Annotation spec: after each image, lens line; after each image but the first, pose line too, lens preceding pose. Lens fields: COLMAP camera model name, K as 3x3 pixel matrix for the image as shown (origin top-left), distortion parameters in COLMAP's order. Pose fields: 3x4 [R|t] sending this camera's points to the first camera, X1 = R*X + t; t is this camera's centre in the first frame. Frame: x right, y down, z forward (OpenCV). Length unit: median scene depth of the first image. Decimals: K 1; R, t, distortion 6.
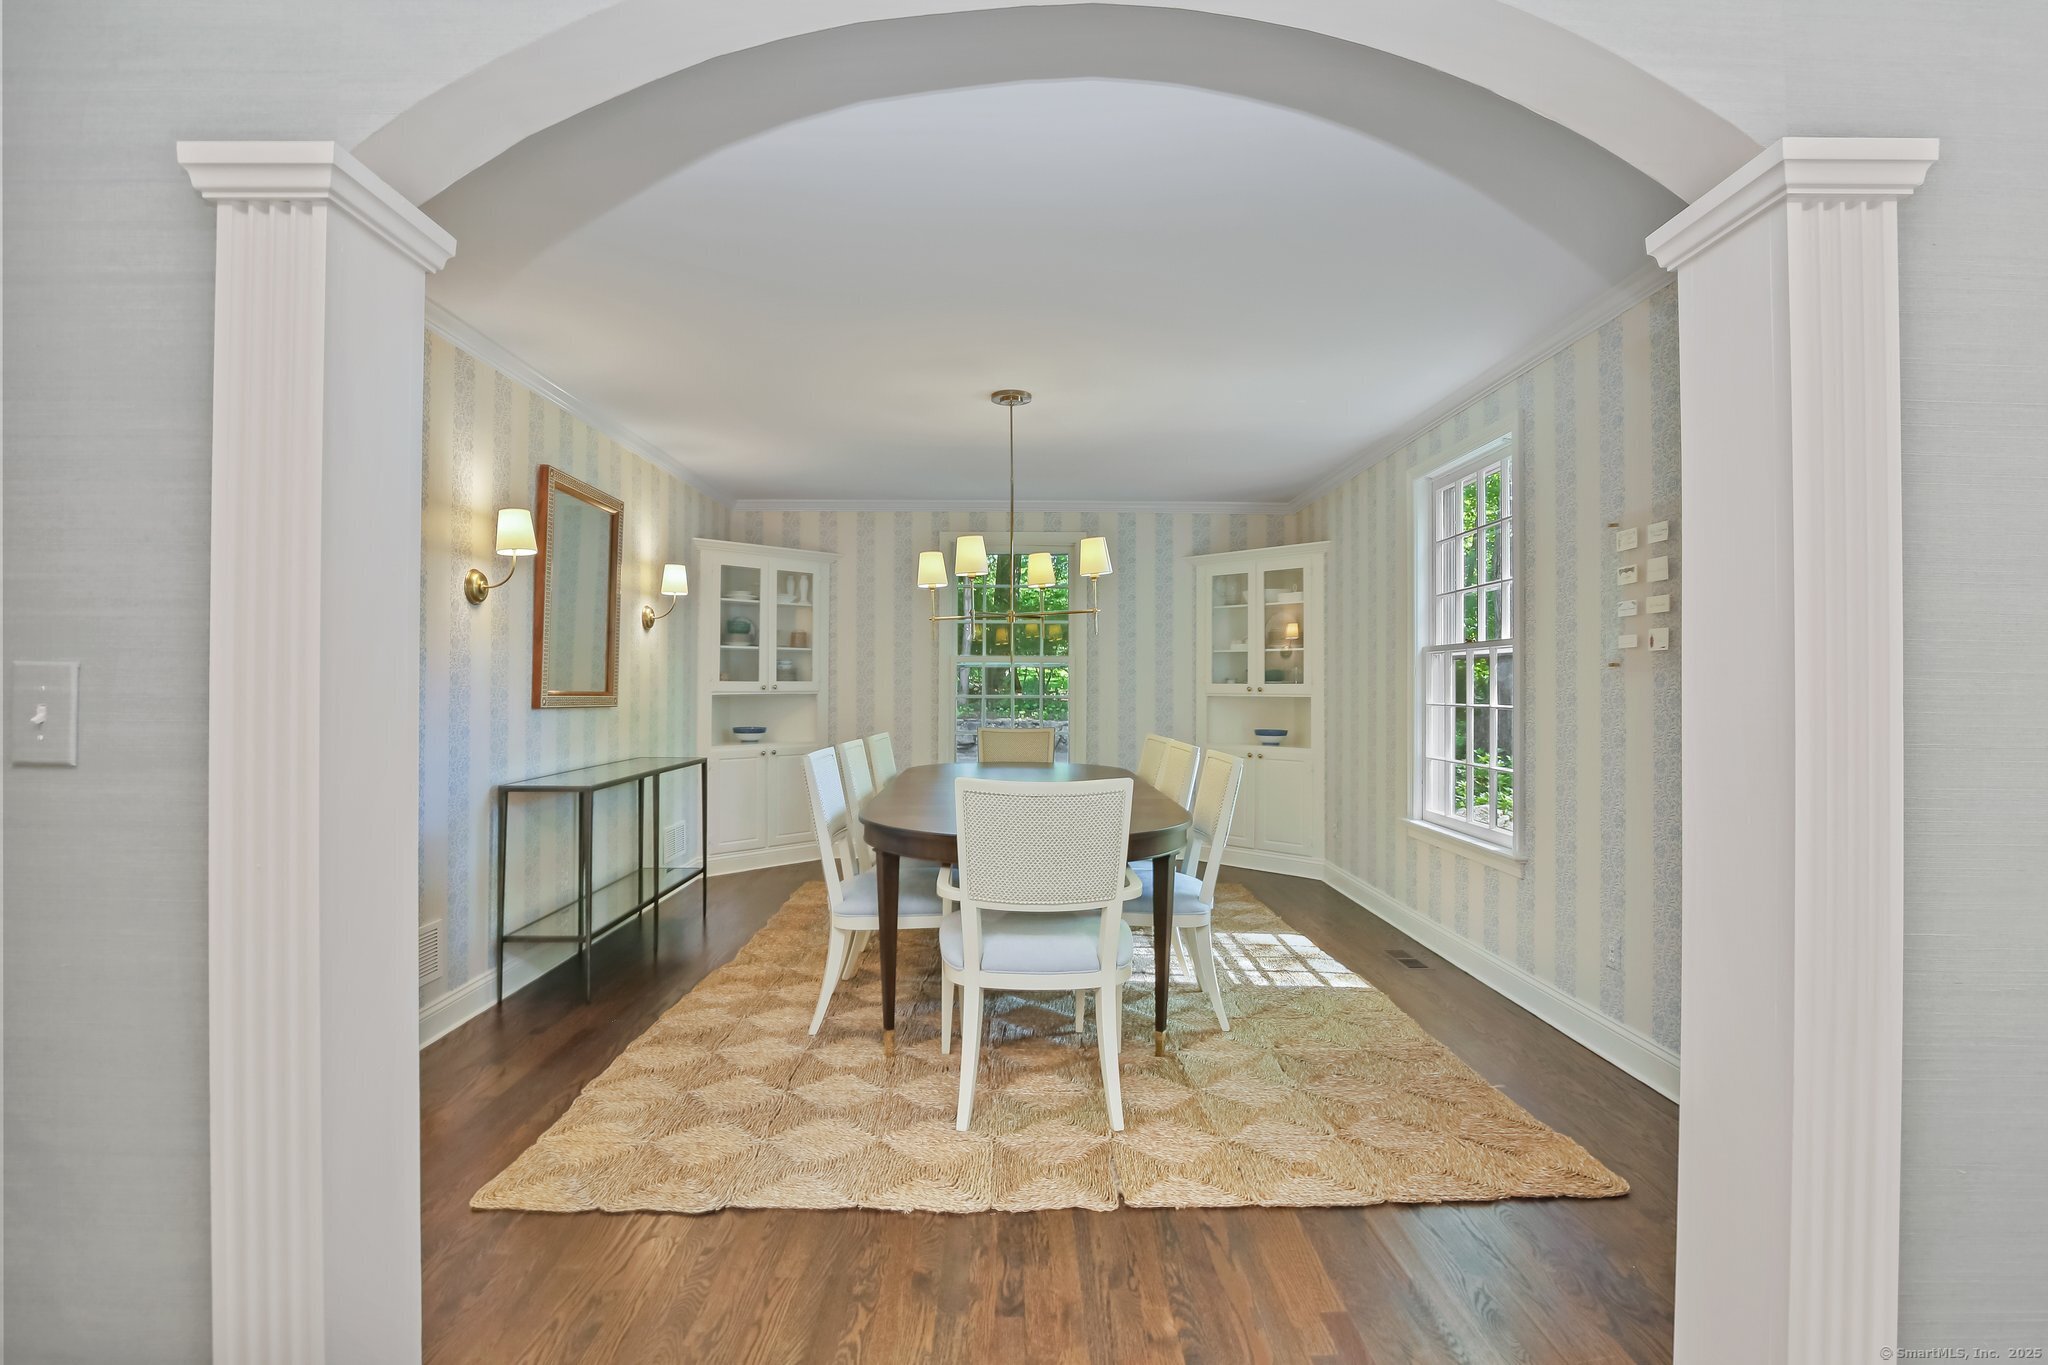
lens RADIAL K [[951.5, 0, 1017.2], [0, 951.5, 677.2], [0, 0, 1]] dist [-0.019849, 0.000762]
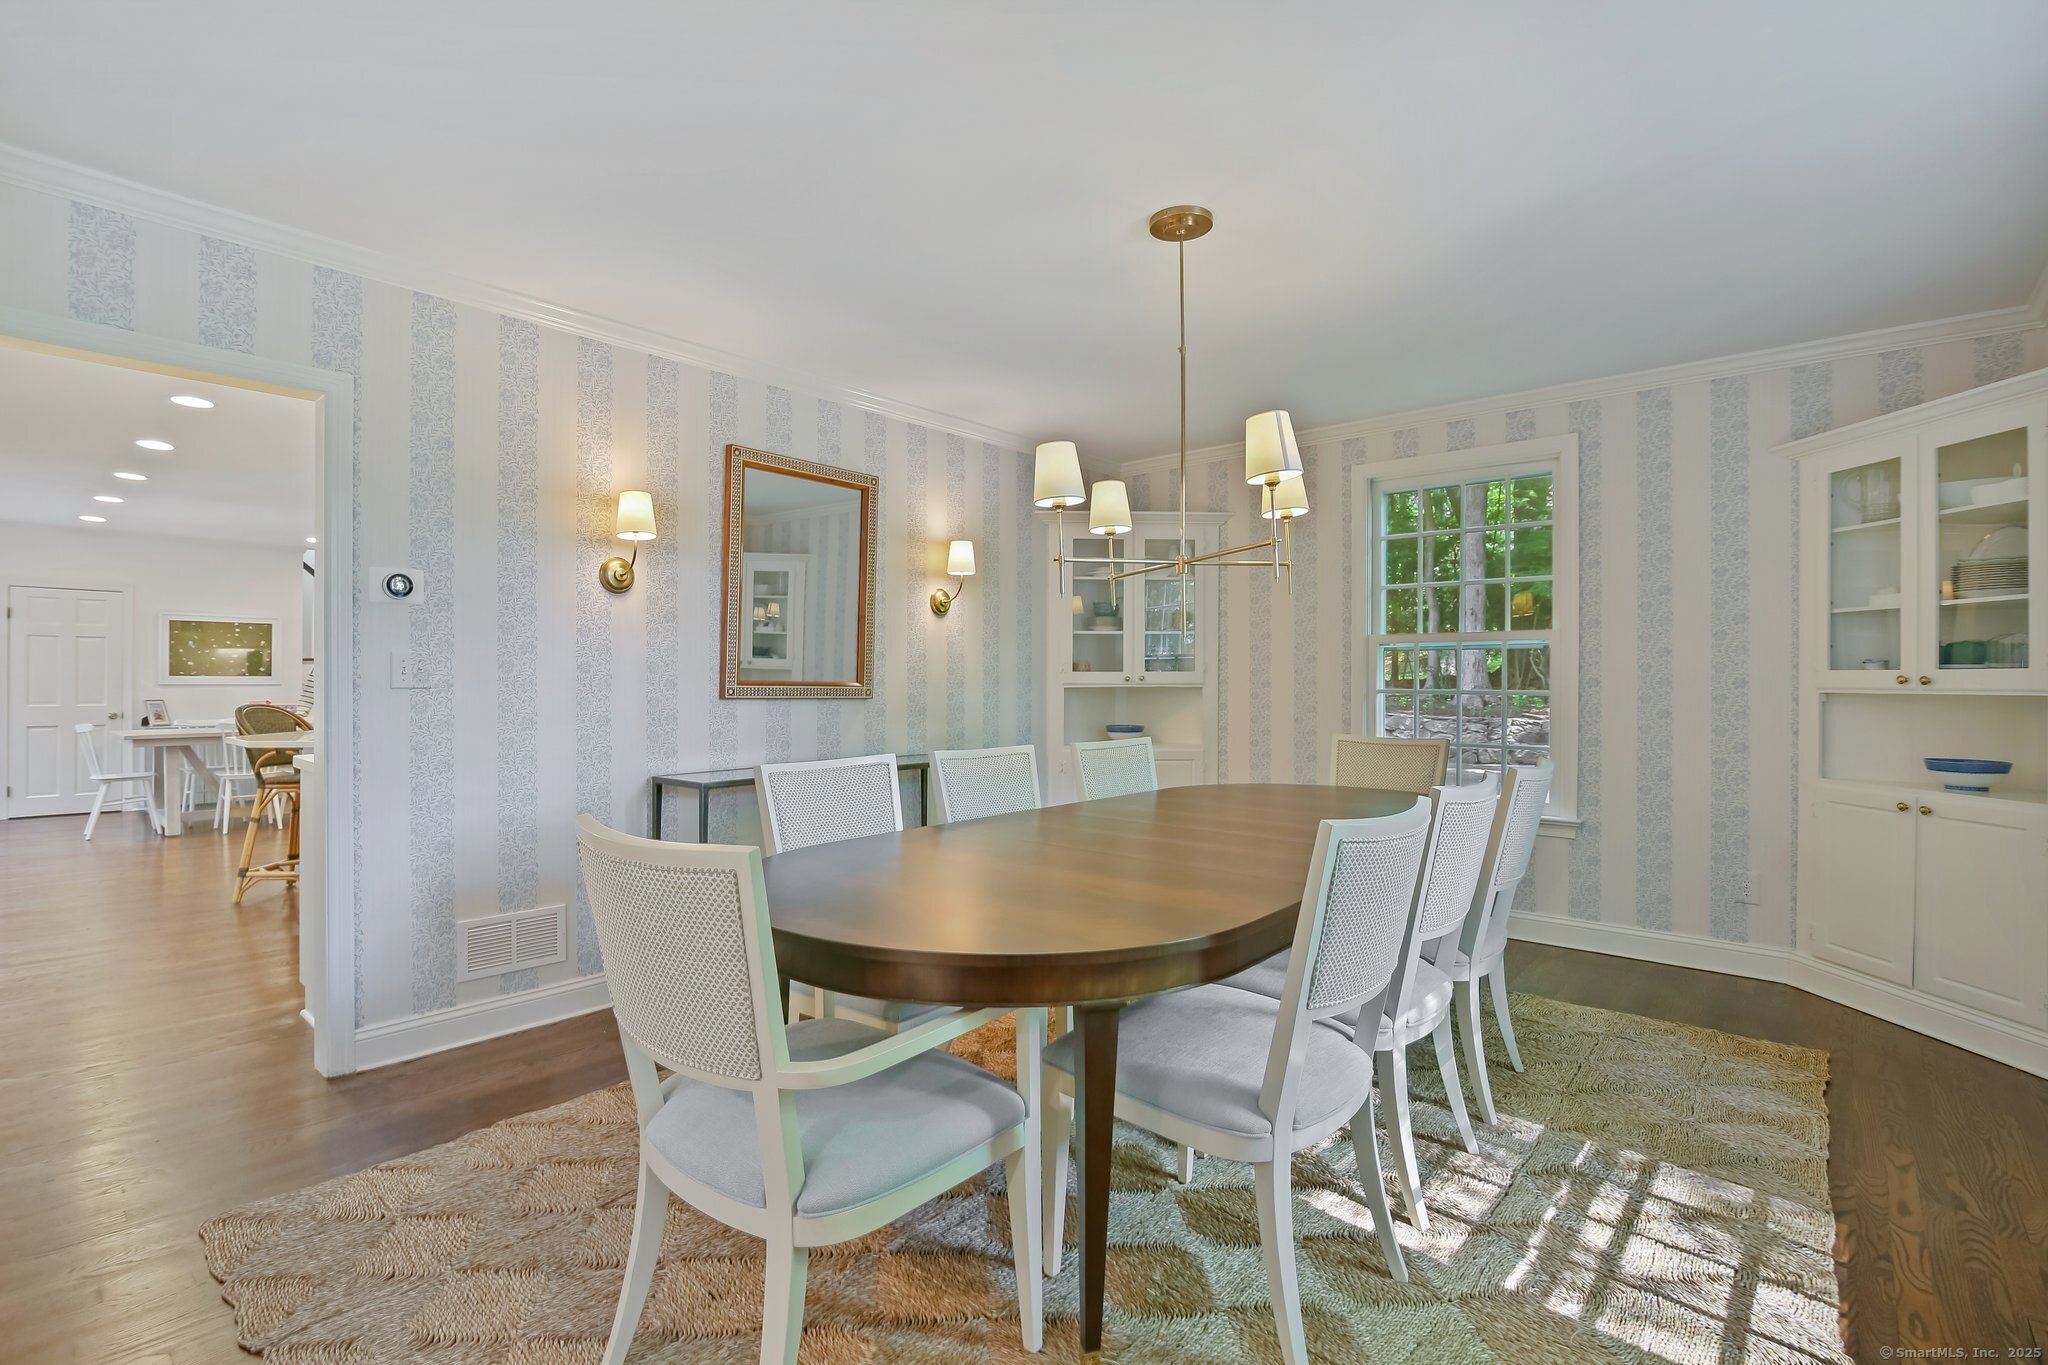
lens RADIAL K [[951.5, 0, 1017.2], [0, 951.5, 677.2], [0, 0, 1]] dist [-0.019849, 0.000762]
pose [[0.744927, -0.003346, -0.667138, 0.225759], [0.006355, 0.999978, 0.002080, 0.007070], [0.667116, -0.005789, 0.744931, 0.299743]]
